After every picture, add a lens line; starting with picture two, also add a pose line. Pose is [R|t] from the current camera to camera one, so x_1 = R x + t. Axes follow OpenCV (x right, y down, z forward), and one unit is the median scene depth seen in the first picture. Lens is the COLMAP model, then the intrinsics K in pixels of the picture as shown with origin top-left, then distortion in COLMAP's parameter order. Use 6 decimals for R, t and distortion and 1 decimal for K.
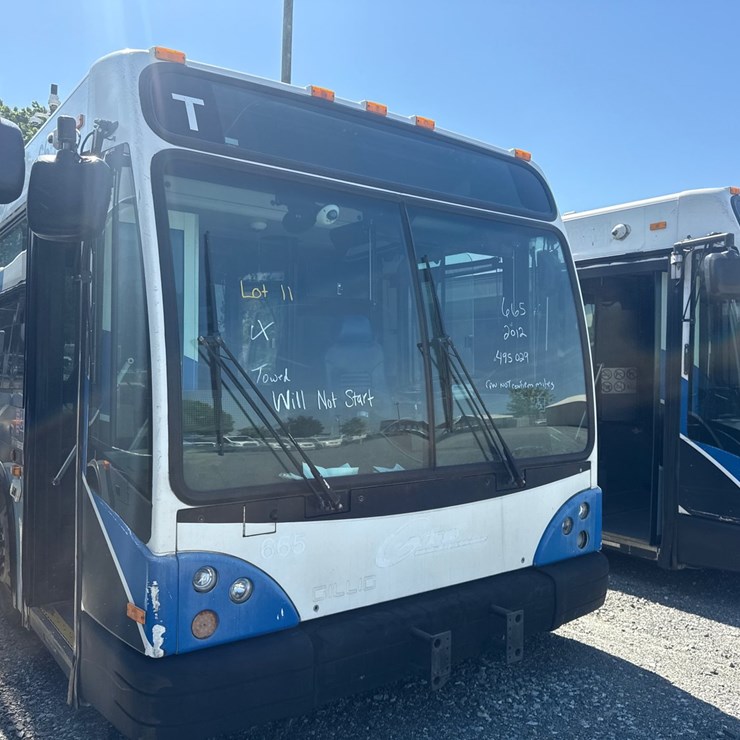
lens RADIAL K [[683.9, 0, 363.2], [0, 683.9, 369.0], [0, 0, 1]] dist [0.102029, -0.000882]
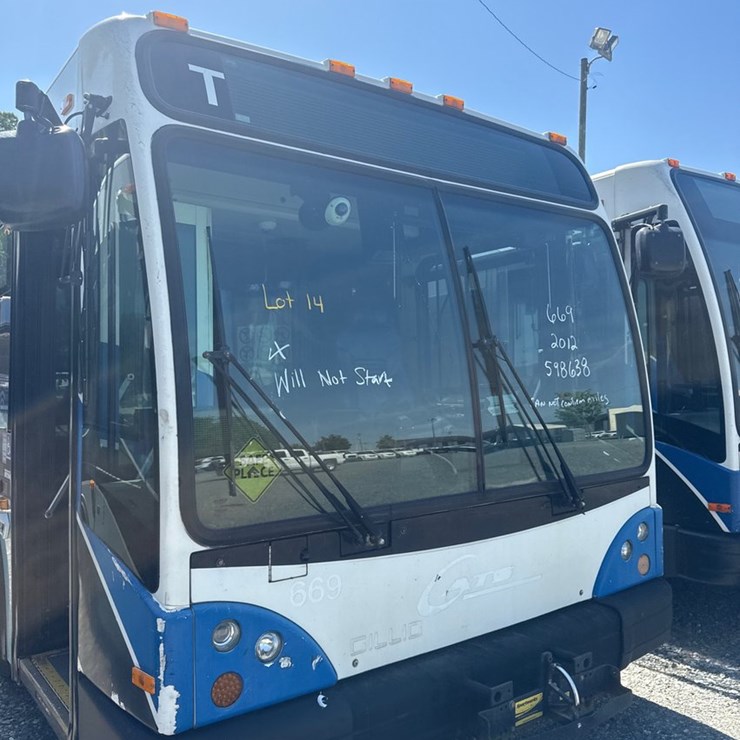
lens RADIAL K [[692.4, 0, 365.3], [0, 692.4, 367.2], [0, 0, 1]] dist [0.071127, 0.002981]
pose [[0.999675, -0.024794, 0.005976, -0.046269], [0.024907, 0.999496, -0.019691, 0.002292], [-0.005485, 0.019833, 0.999788, 0.123615]]
